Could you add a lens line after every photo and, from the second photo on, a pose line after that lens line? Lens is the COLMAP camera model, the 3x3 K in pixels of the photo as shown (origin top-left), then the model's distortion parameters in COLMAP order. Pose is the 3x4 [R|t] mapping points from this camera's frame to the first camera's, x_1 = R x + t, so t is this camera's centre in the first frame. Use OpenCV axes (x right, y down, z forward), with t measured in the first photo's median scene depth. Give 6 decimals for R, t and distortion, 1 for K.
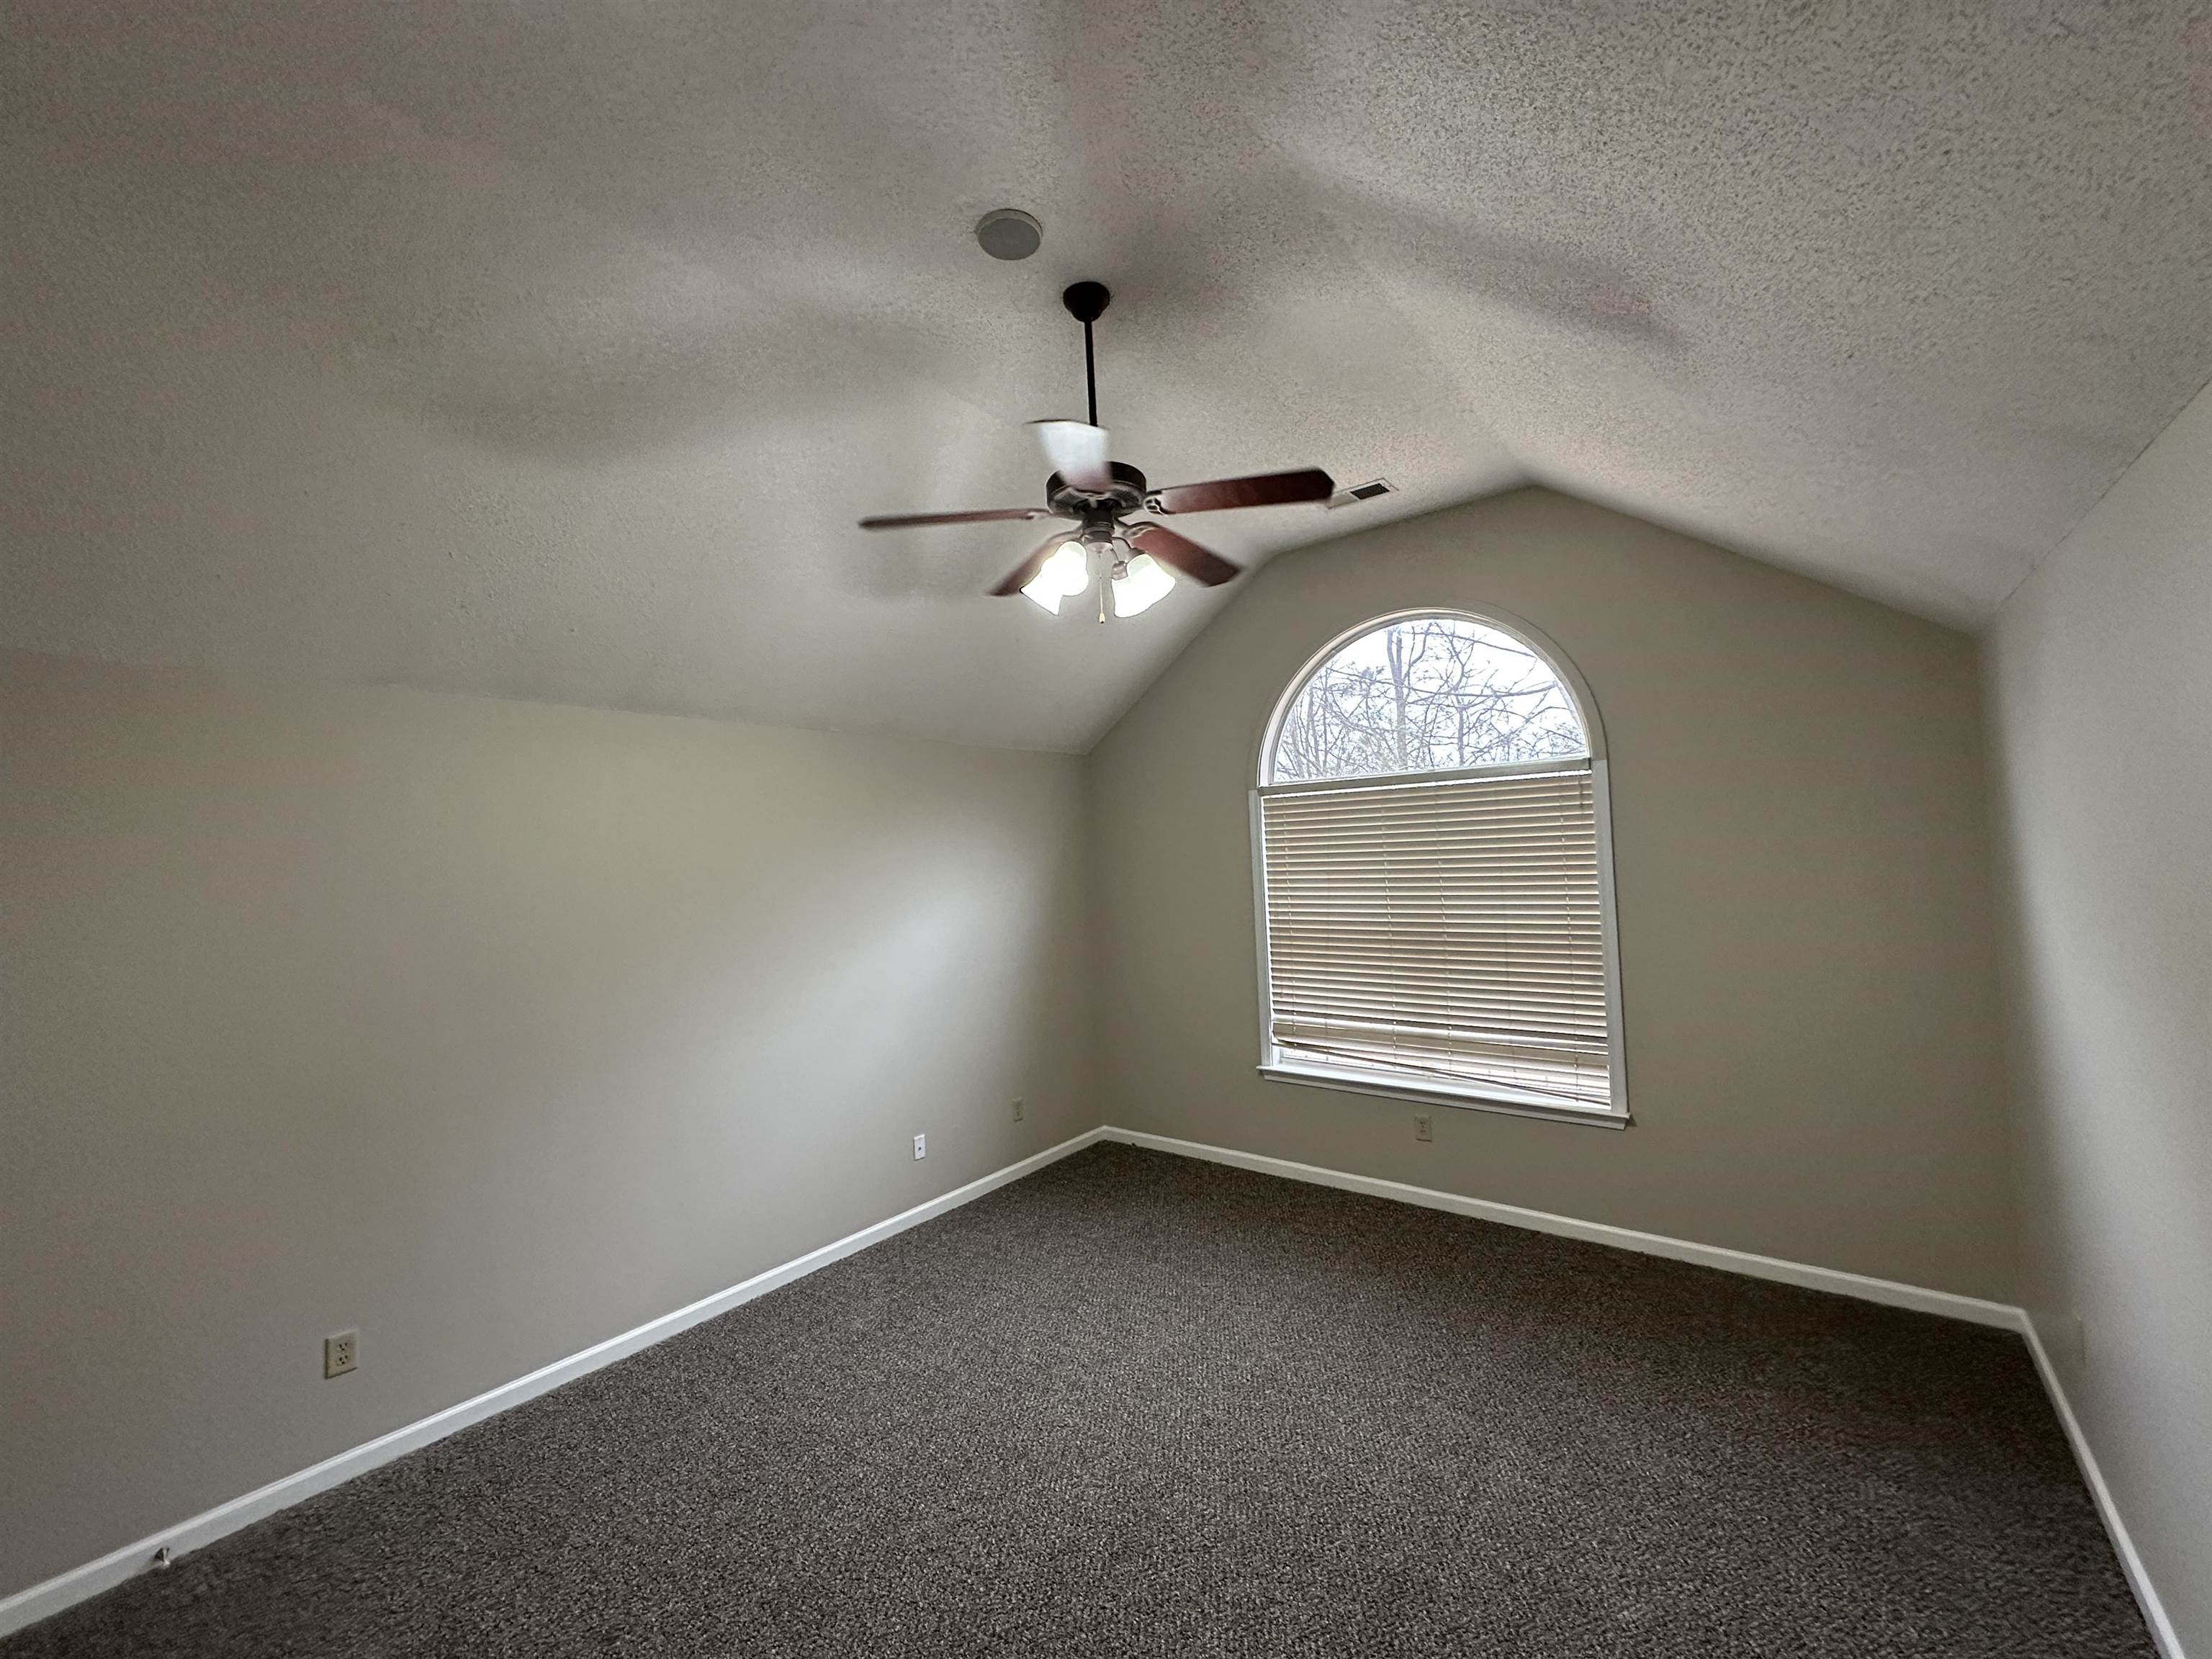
lens RADIAL K [[886.5, 0, 1104.7], [0, 886.5, 824.0], [0, 0, 1]] dist [-0.002612, 0.000444]
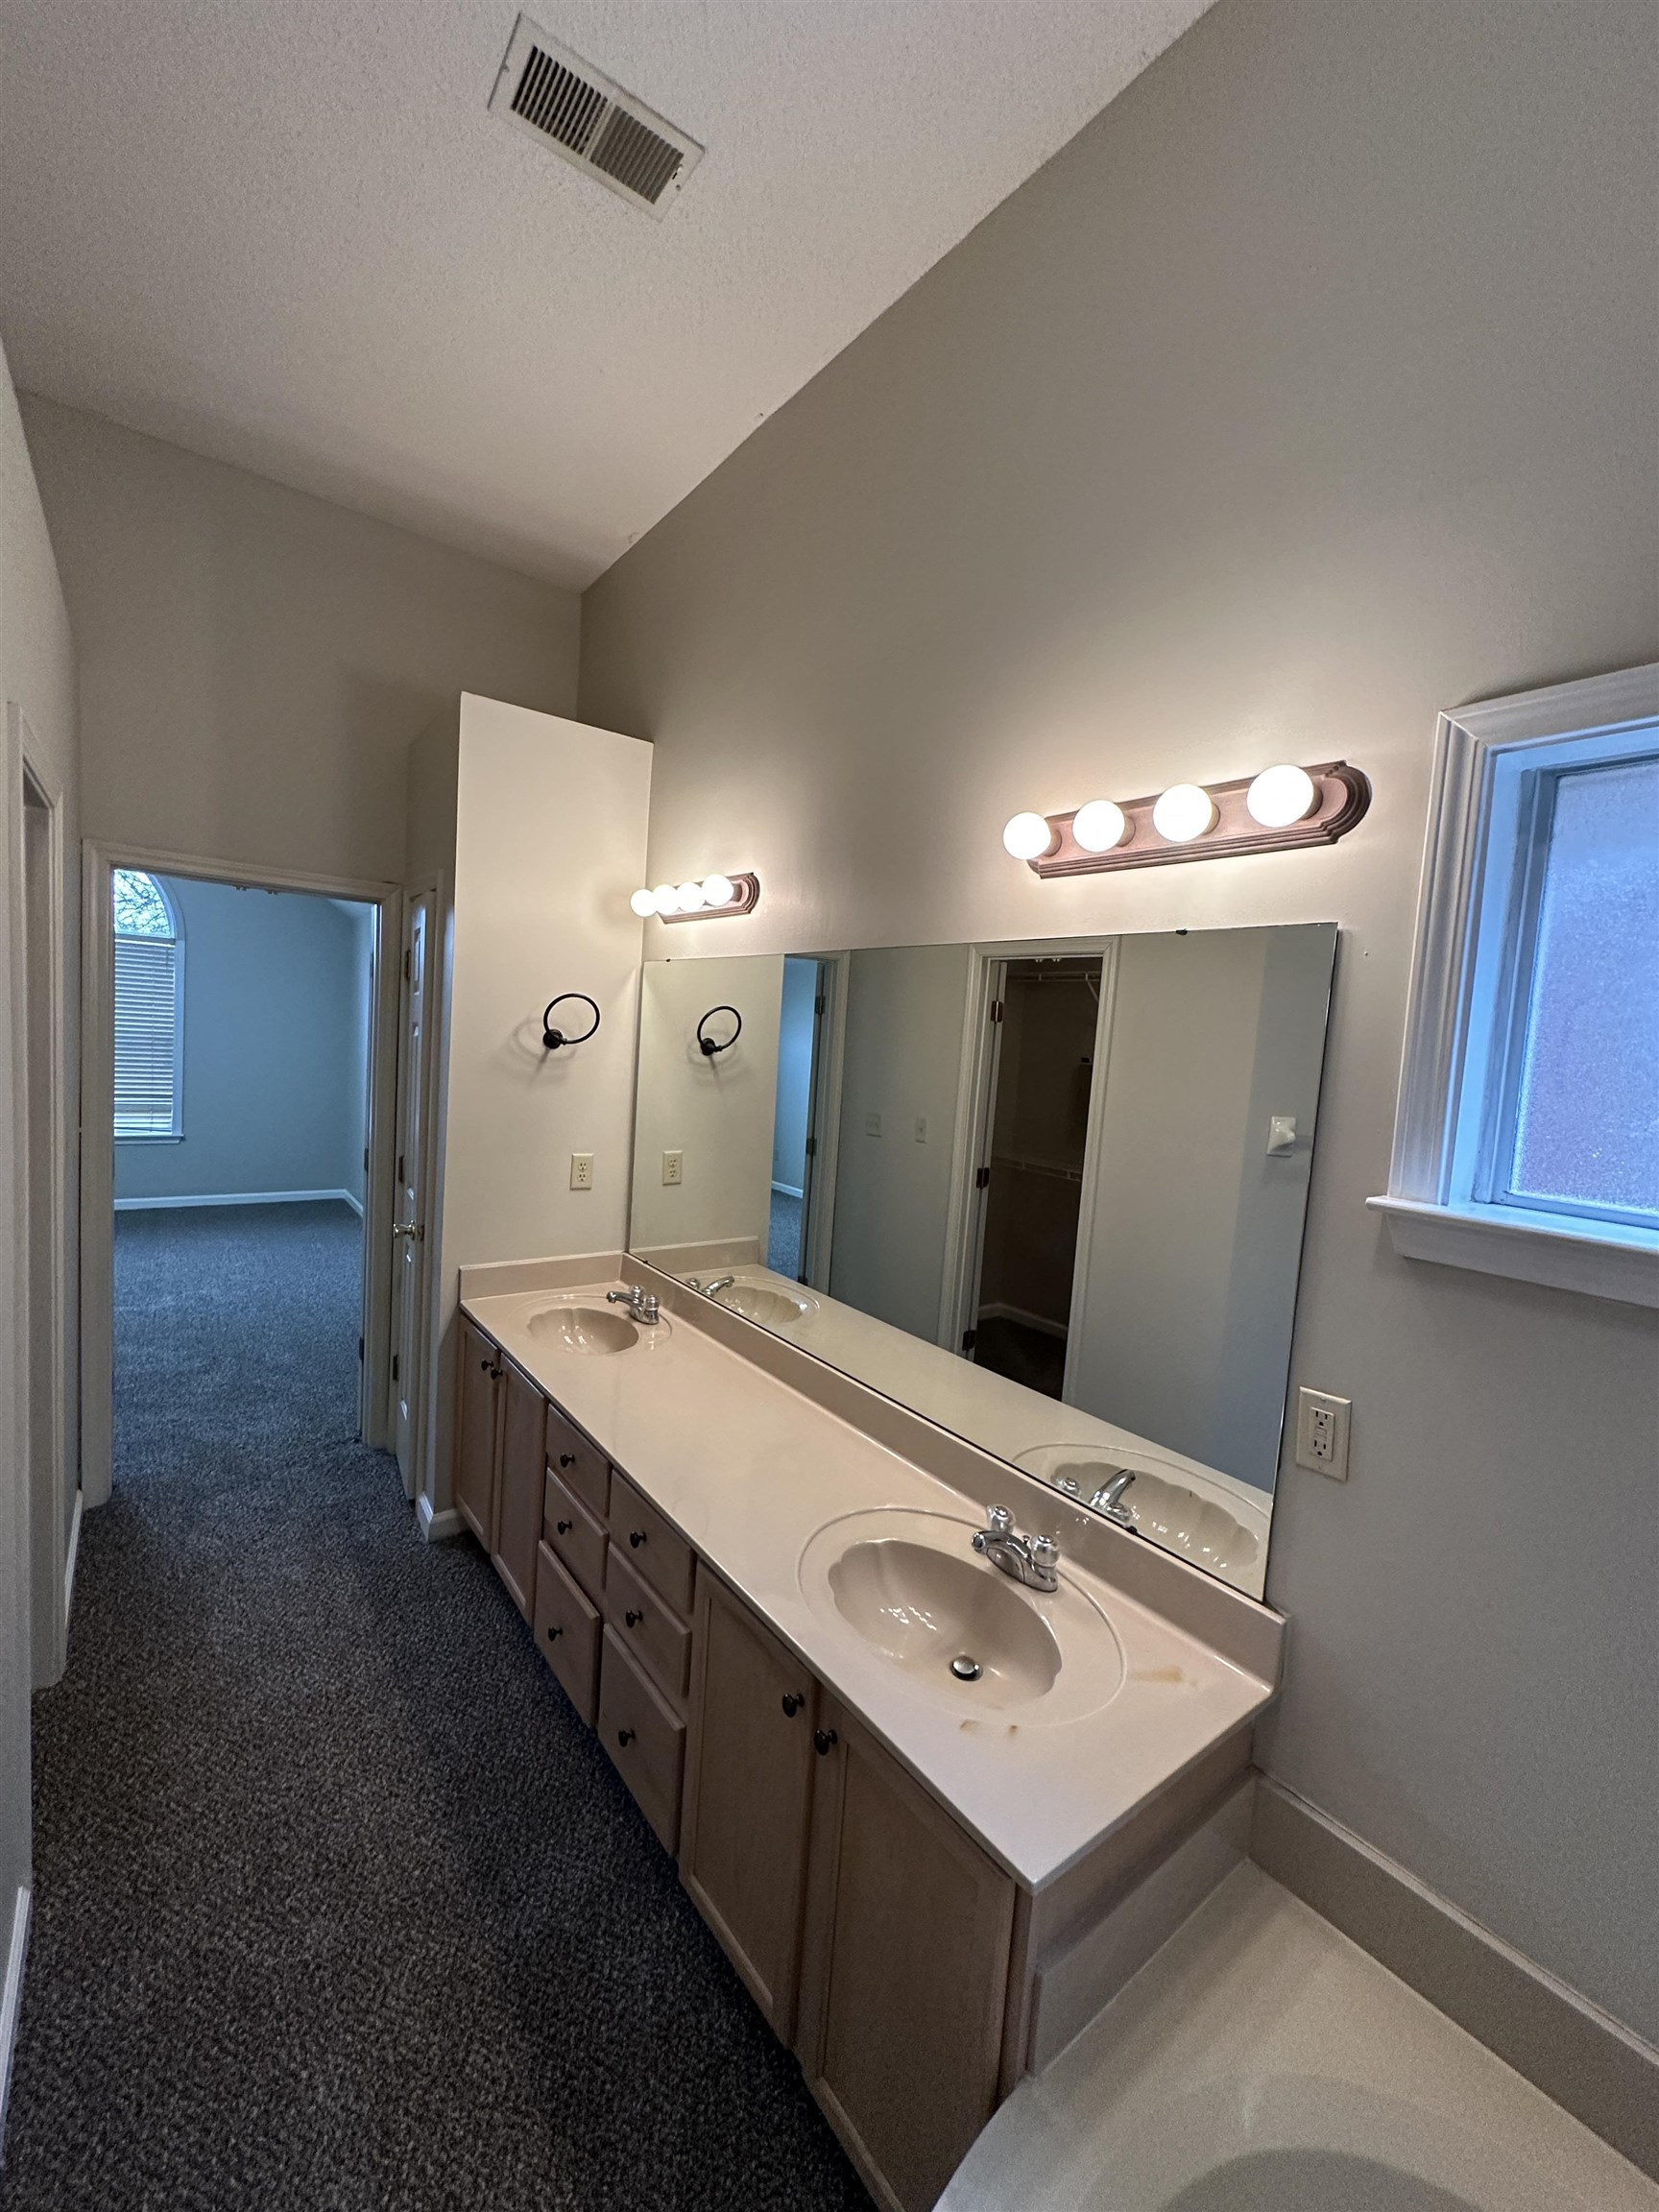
lens RADIAL K [[886.5, 0, 829.1], [0, 886.5, 1102.9], [0, 0, 1]] dist [-0.002612, 0.000444]
pose [[0.244714, -0.028893, 0.969165, -0.855727], [-0.125305, 0.990231, 0.061160, -0.021611], [-0.961464, -0.136407, 0.238703, -0.723127]]
